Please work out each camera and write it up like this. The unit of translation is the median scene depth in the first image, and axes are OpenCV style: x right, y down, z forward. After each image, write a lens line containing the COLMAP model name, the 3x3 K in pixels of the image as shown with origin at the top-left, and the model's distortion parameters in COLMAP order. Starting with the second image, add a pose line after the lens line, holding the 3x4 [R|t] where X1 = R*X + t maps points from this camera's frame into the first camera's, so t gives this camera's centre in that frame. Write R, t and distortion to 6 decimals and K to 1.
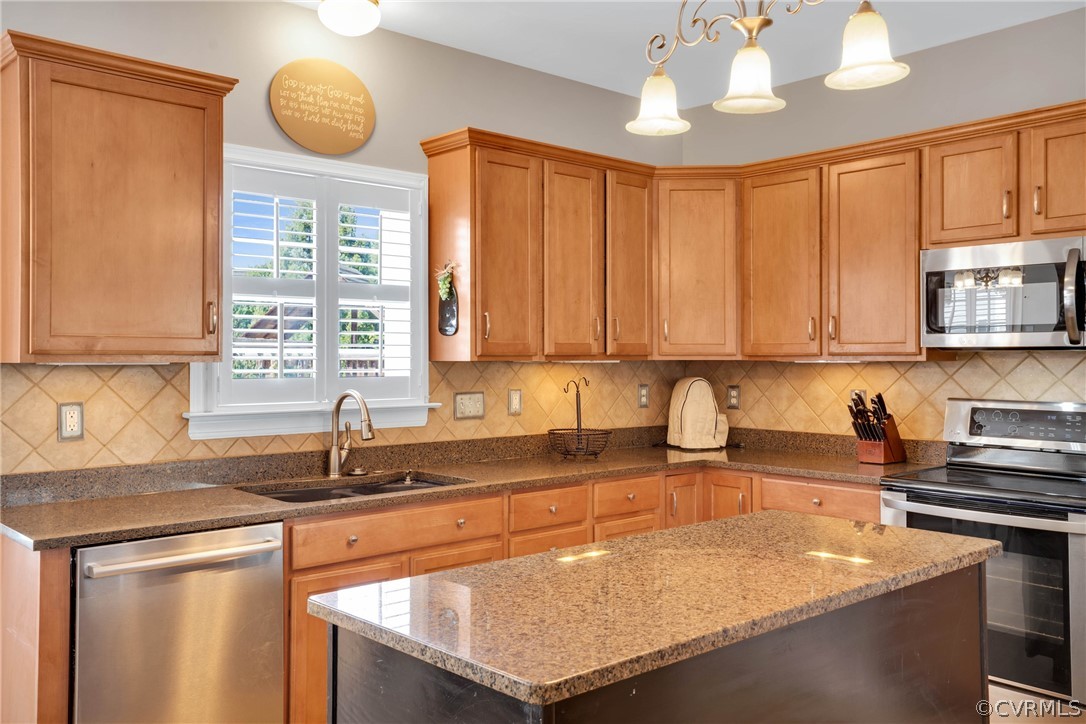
lens RADIAL K [[914.9, 0, 542.6], [0, 914.9, 346.2], [0, 0, 1]] dist [0.062150, 0.005150]
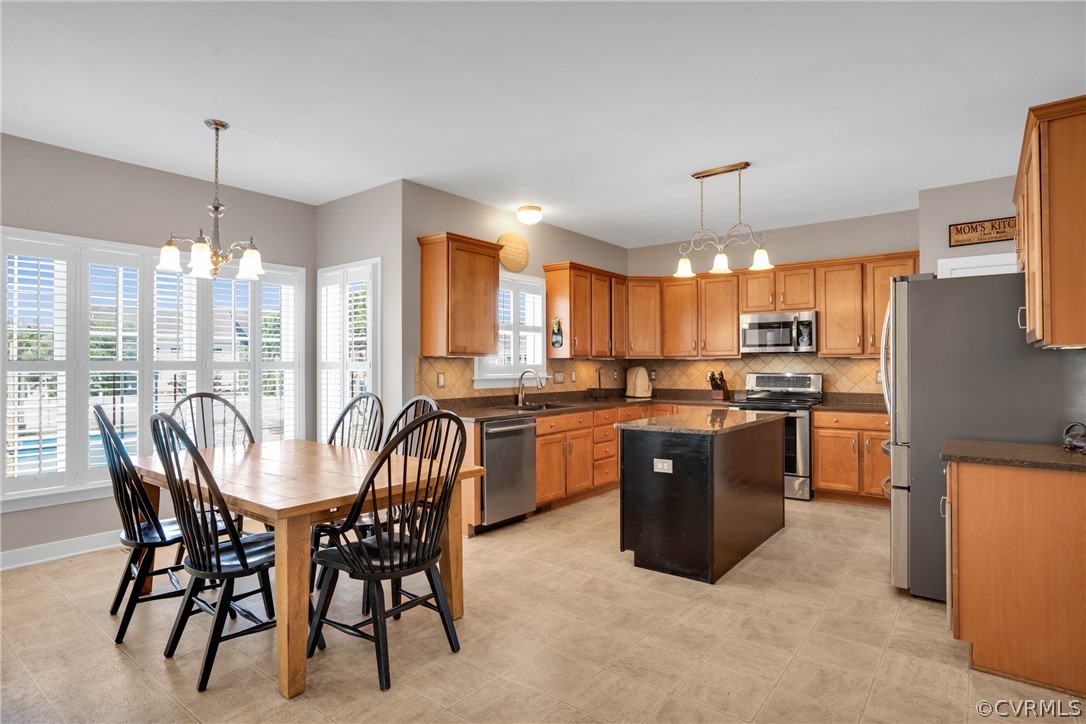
lens RADIAL K [[569.0, 0, 543.0], [0, 569.0, 362.0], [0, 0, 1]] dist [0.000510, 0.000206]
pose [[0.983033, -0.000682, 0.183426, -0.398838], [-0.000127, 0.999990, 0.004402, 0.019327], [-0.183427, -0.004351, 0.983024, -0.434202]]
